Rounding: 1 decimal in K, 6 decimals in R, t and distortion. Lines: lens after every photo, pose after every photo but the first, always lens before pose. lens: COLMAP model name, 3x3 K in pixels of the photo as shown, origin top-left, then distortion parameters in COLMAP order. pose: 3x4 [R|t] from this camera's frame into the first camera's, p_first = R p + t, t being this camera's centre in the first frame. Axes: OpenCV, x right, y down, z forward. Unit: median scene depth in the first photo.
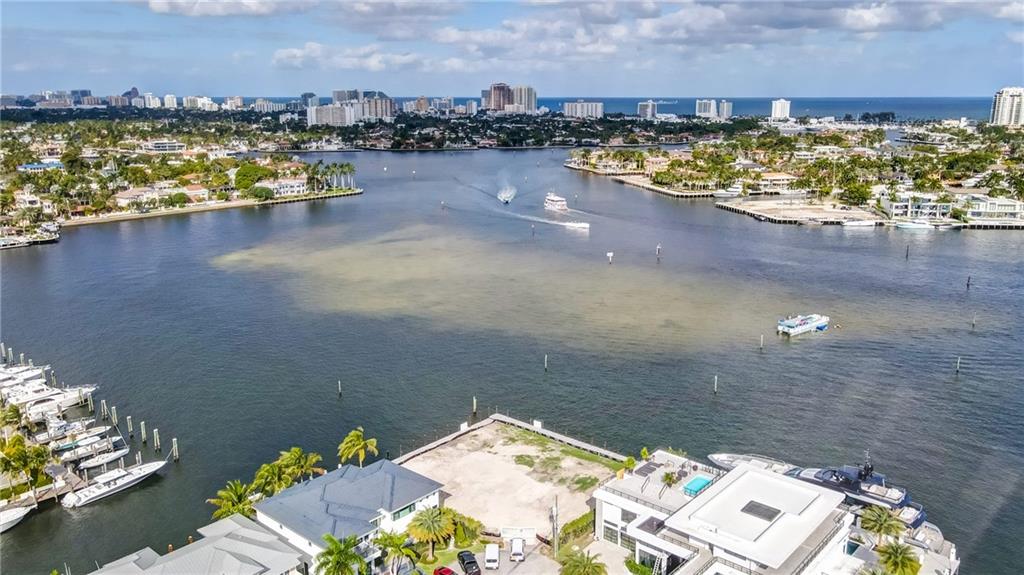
lens RADIAL K [[817.1, 0, 527.4], [0, 817.1, 290.9], [0, 0, 1]] dist [0.001930, 0.016733]
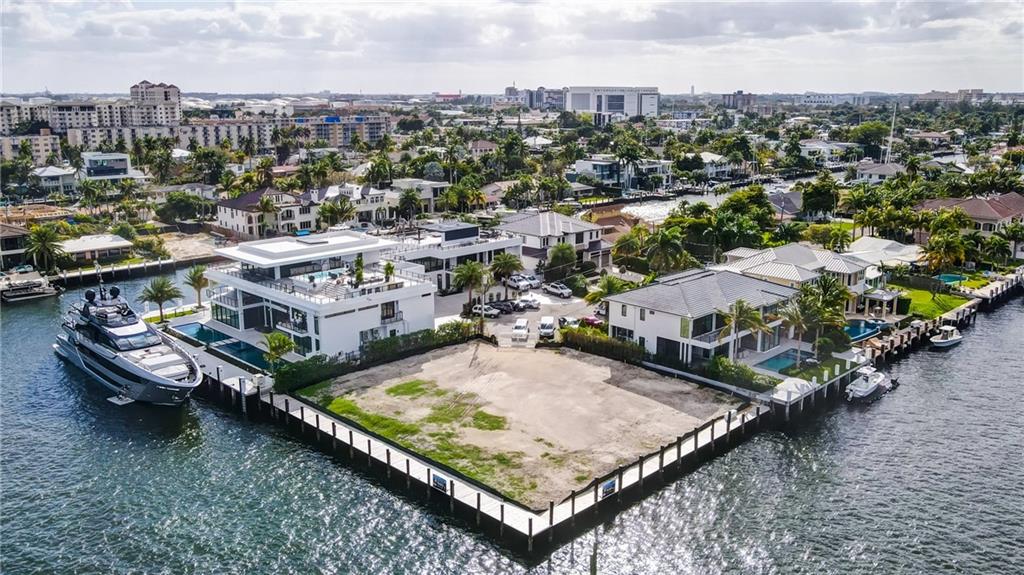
lens RADIAL K [[823.5, 0, 524.5], [0, 823.5, 287.6], [0, 0, 1]] dist [0.018935, 0.001329]
pose [[-0.997568, -0.012061, 0.068643, -0.061493], [0.020595, 0.889917, 0.455658, -0.128998], [-0.066583, 0.455964, -0.887504, 1.344139]]
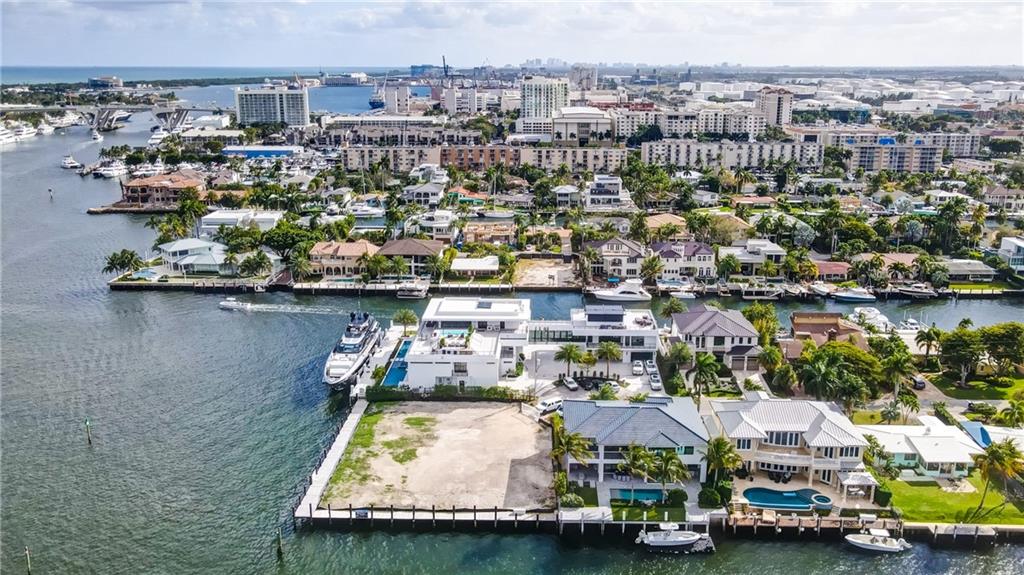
lens RADIAL K [[817.1, 0, 527.4], [0, 817.1, 290.9], [0, 0, 1]] dist [0.001930, 0.016733]
pose [[-0.638116, -0.204349, 0.742327, -0.671194], [0.183376, 0.896055, 0.404301, -0.279351], [-0.747784, 0.394116, -0.534314, 1.201935]]
